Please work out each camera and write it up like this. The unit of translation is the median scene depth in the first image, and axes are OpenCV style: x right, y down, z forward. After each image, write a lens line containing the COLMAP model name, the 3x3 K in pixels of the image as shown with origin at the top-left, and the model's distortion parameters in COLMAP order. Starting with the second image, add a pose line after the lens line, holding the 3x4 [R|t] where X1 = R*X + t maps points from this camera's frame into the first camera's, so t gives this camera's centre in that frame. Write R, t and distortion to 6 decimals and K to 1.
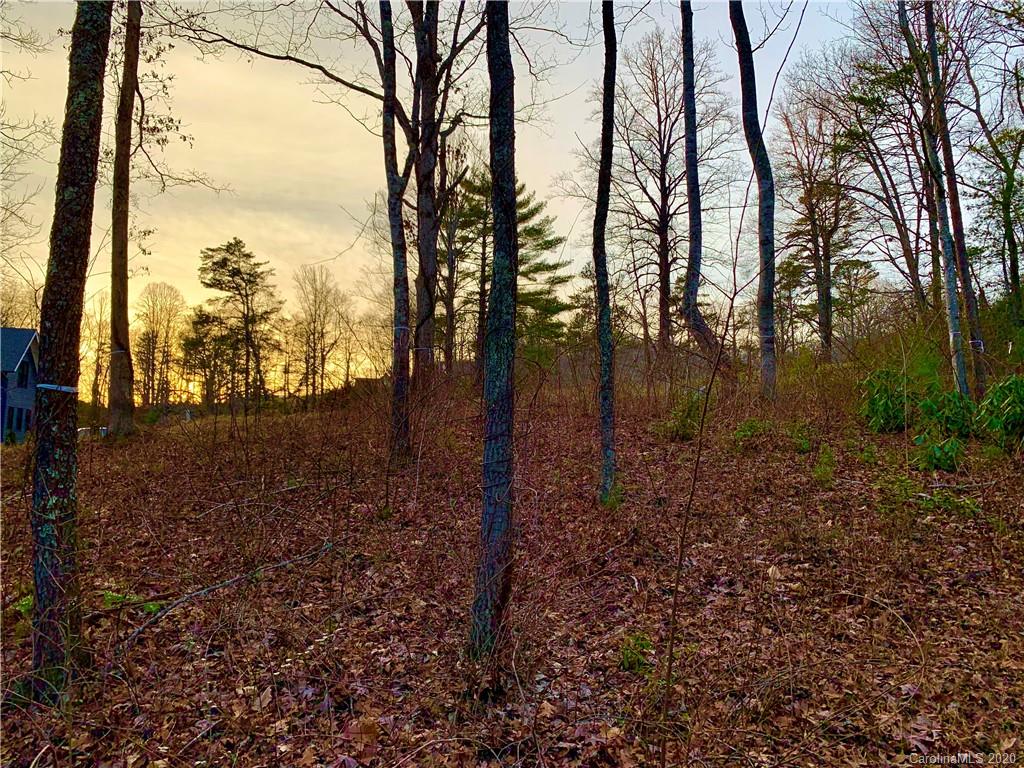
lens RADIAL K [[760.7, 0, 508.1], [0, 760.7, 371.1], [0, 0, 1]] dist [0.033386, -0.027971]
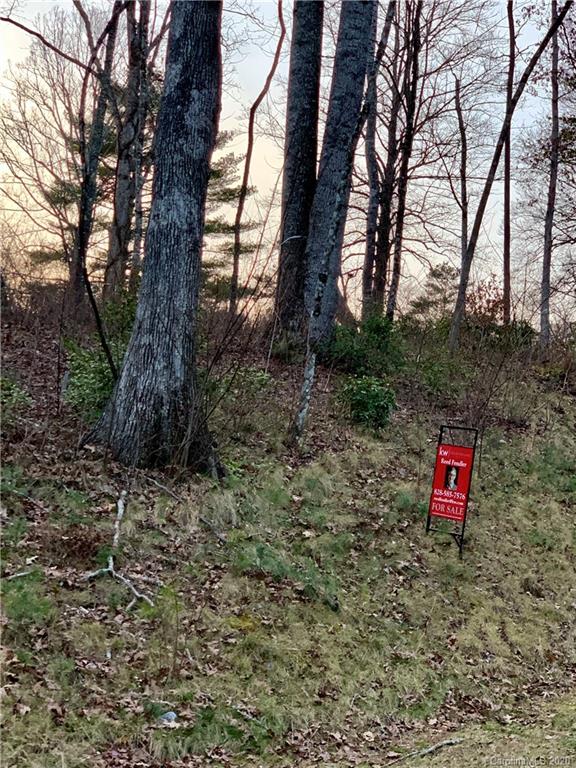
lens RADIAL K [[1537.1, 0, 288.2], [0, 1537.1, 384.3], [0, 0, 1]] dist [-0.150163, 0.000000]
pose [[0.989404, 0.105290, 0.099965, -0.050245], [-0.101989, 0.994075, -0.037594, 0.171937], [-0.103331, 0.027001, 0.994280, -1.312124]]
